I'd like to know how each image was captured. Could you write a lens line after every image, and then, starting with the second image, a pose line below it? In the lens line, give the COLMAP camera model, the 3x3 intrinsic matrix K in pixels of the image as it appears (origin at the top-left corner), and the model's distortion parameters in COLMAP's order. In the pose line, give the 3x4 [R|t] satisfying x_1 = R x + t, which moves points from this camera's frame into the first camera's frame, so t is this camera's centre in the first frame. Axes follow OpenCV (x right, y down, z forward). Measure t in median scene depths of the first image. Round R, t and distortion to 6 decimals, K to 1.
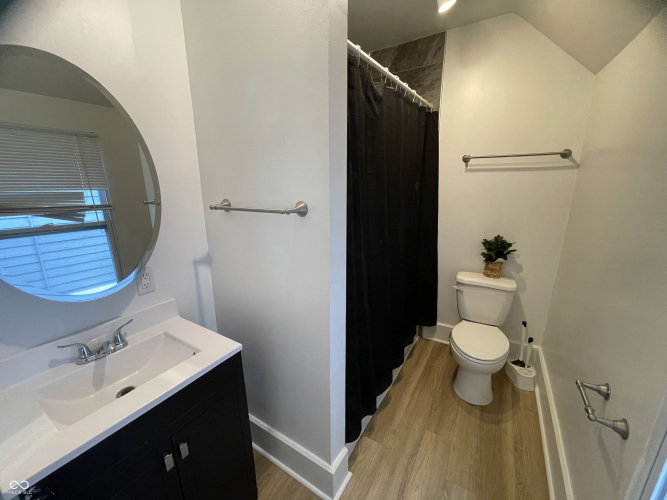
lens RADIAL K [[267.1, 0, 330.7], [0, 267.1, 249.3], [0, 0, 1]] dist [-0.001737, -0.000808]
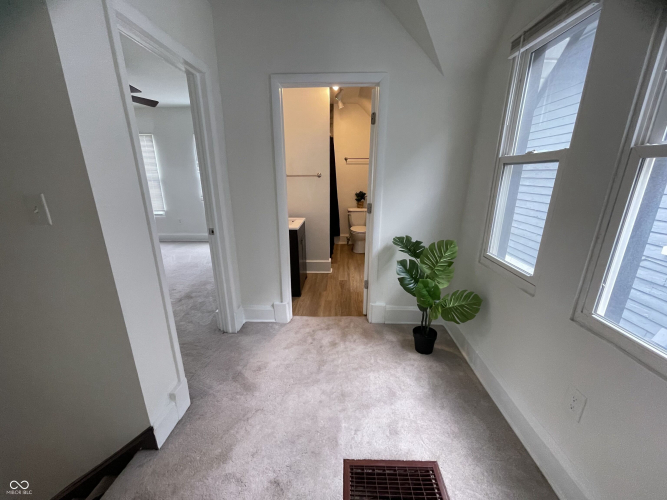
lens RADIAL K [[267.1, 0, 334.0], [0, 267.1, 253.0], [0, 0, 1]] dist [-0.001737, -0.000808]
pose [[0.863732, -0.136404, 0.485140, -0.860683], [0.109909, 0.990486, 0.082809, 0.284702], [-0.491820, -0.018204, 0.870506, -1.040308]]
